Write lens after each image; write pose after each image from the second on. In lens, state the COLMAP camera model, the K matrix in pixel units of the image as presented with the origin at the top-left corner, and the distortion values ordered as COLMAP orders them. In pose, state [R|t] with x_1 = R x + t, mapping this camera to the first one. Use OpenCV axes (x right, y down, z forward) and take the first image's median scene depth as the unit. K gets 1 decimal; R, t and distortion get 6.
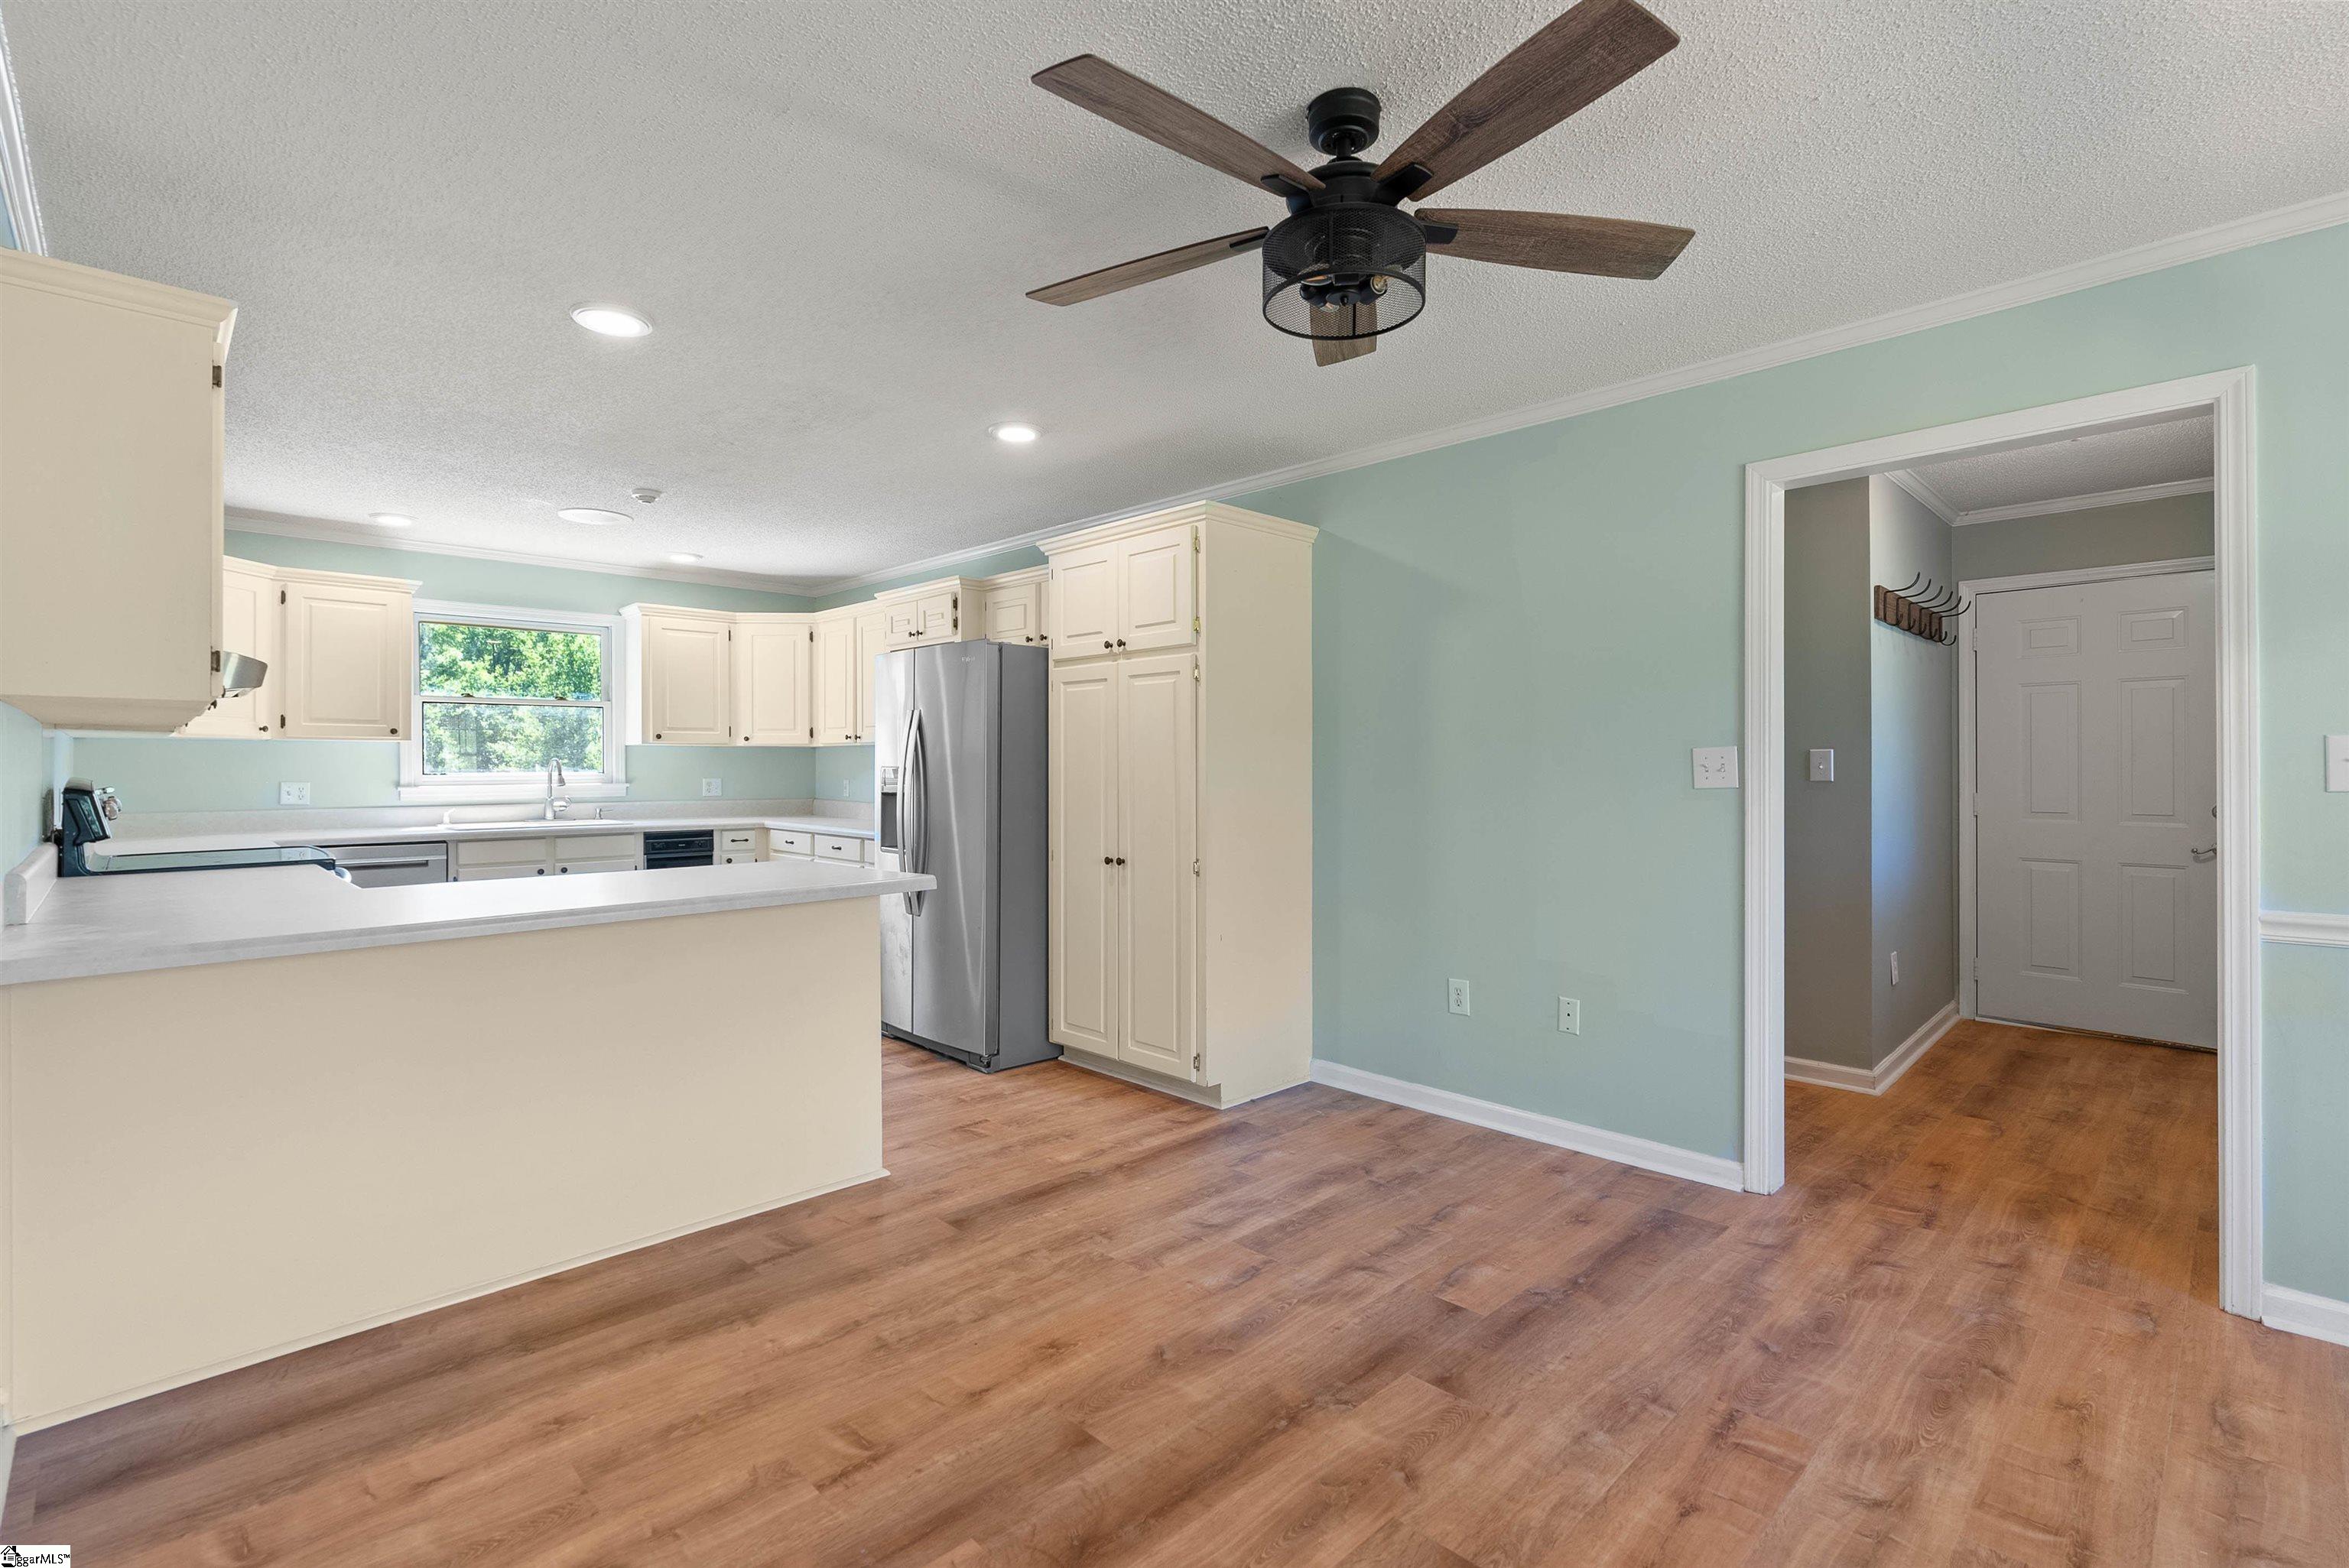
lens RADIAL K [[1057.7, 0, 1179.5], [0, 1057.7, 780.6], [0, 0, 1]] dist [-0.017101, 0.007741]
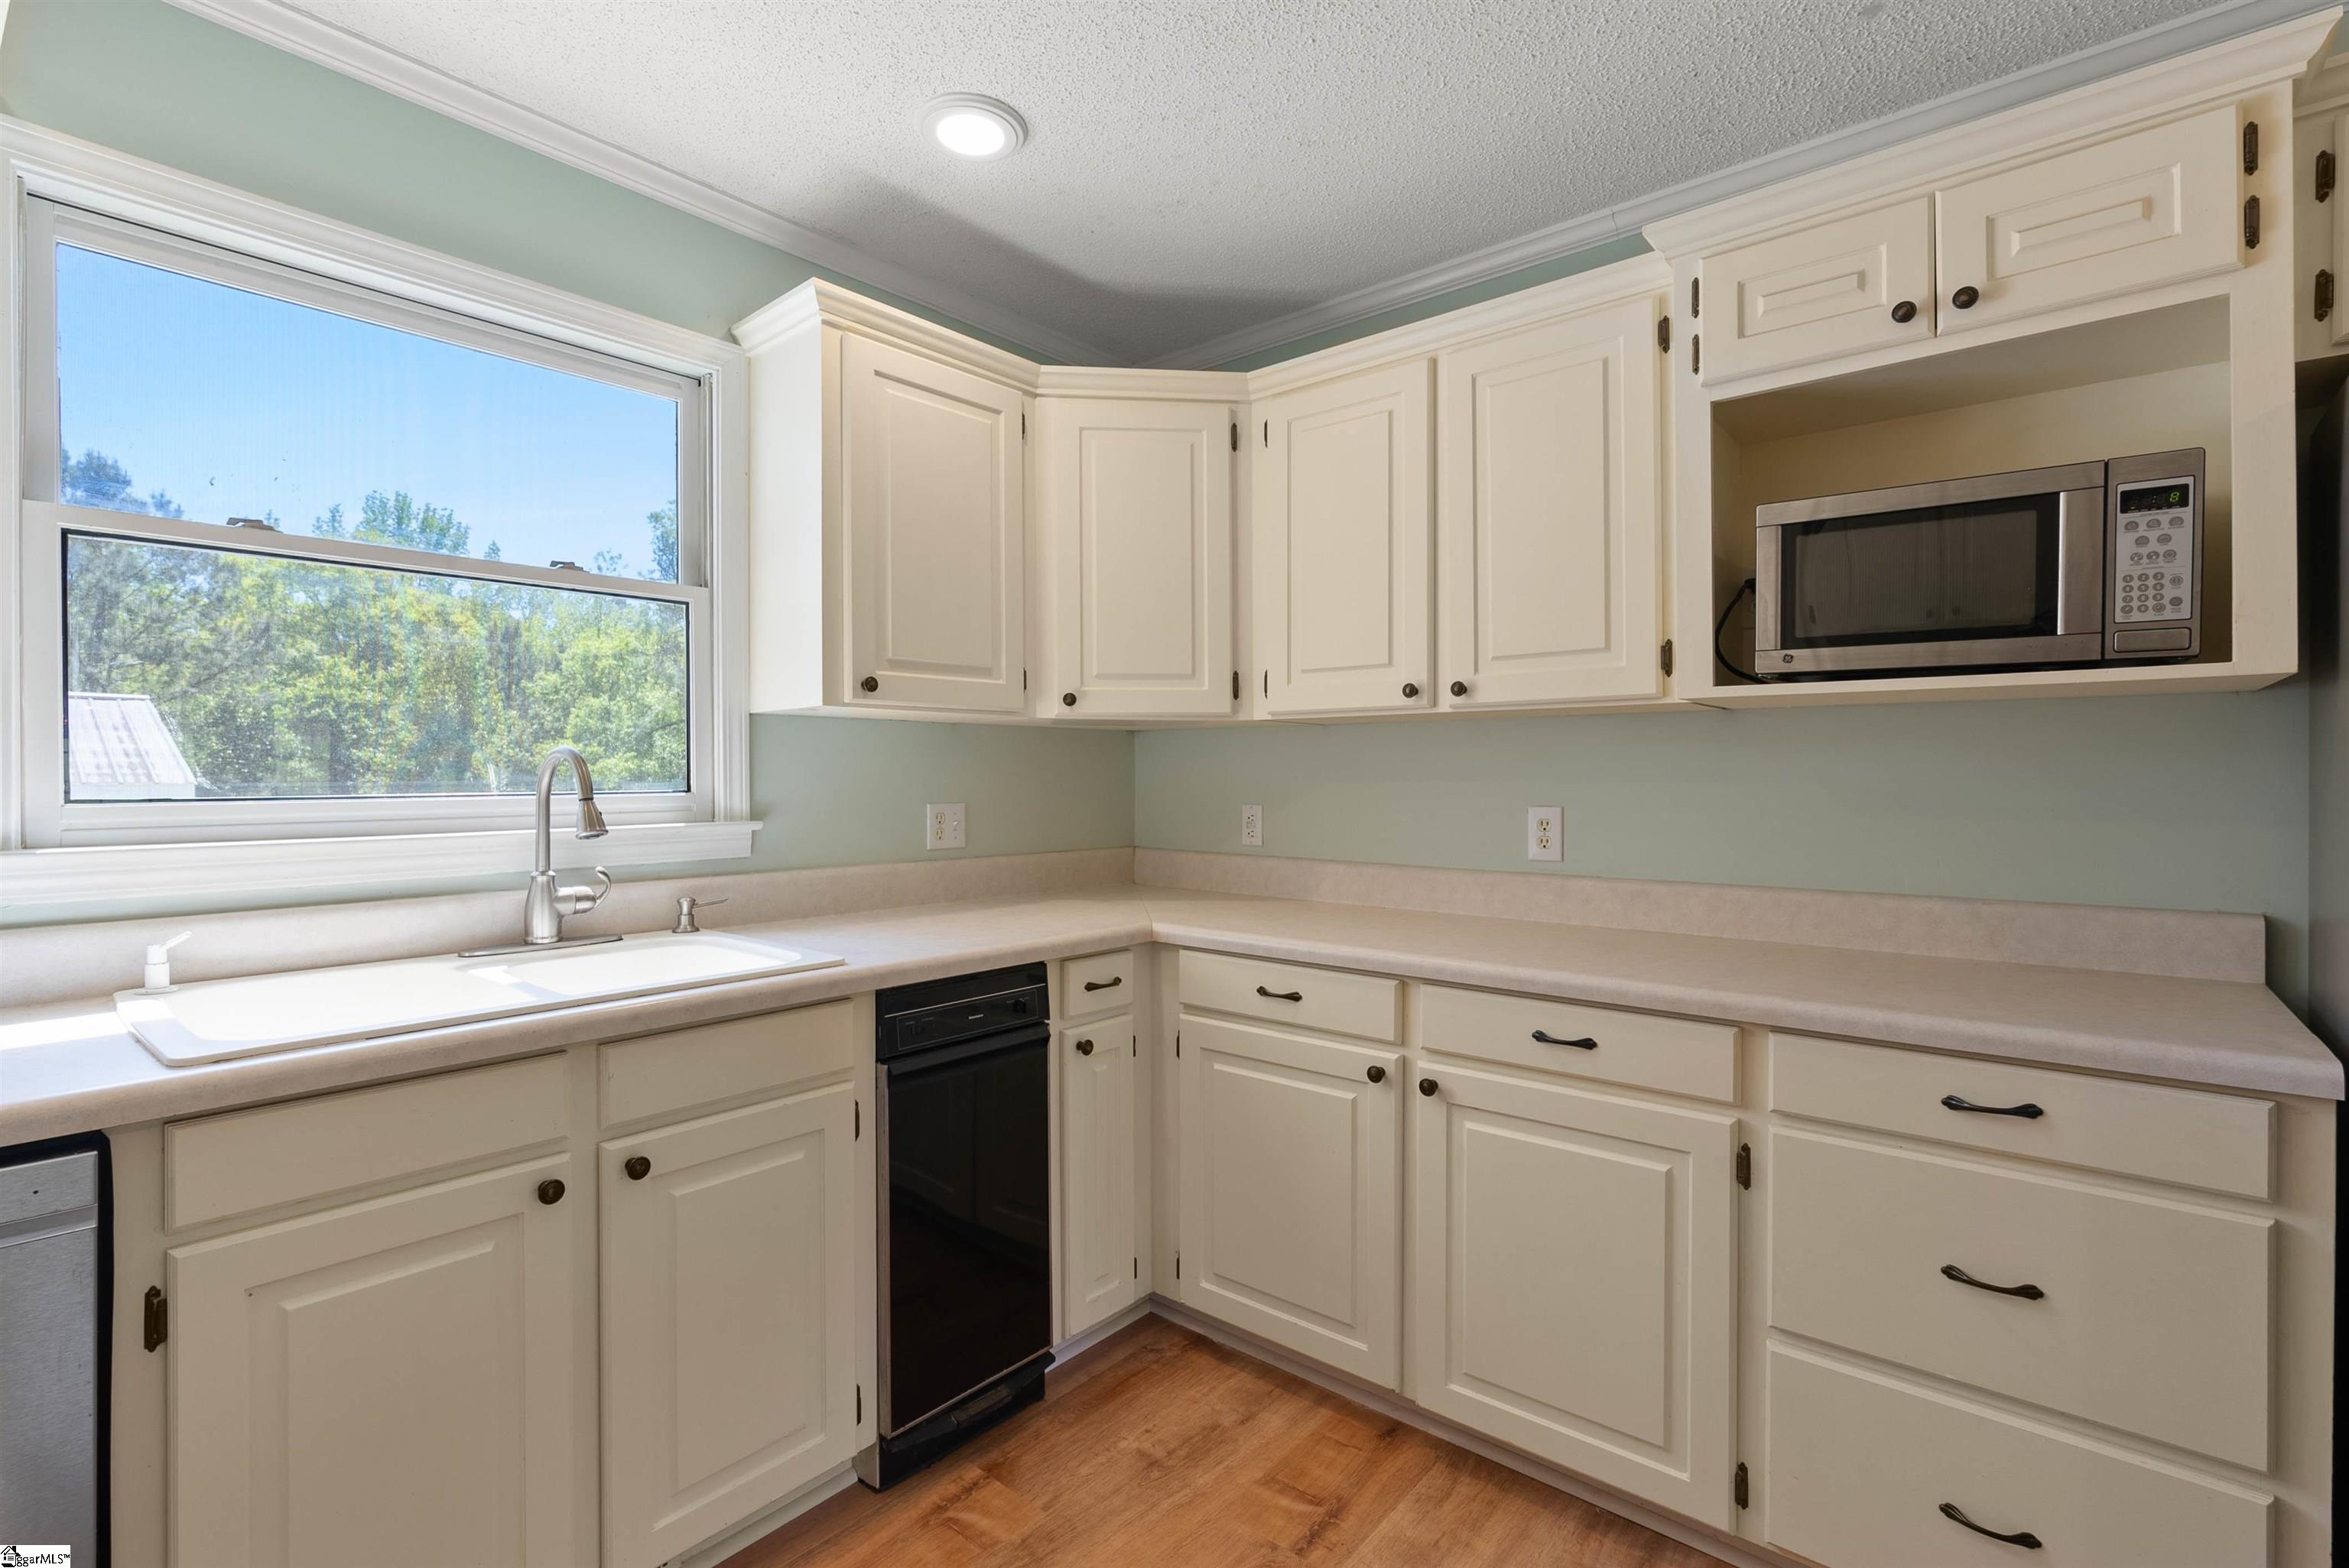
lens RADIAL K [[1057.7, 0, 1179.5], [0, 1057.7, 780.6], [0, 0, 1]] dist [-0.017101, 0.007741]
pose [[0.996251, -0.000255, 0.086506, -0.363310], [0.001129, 0.999949, -0.010058, -0.006239], [-0.086499, 0.010118, 0.996201, 0.558607]]
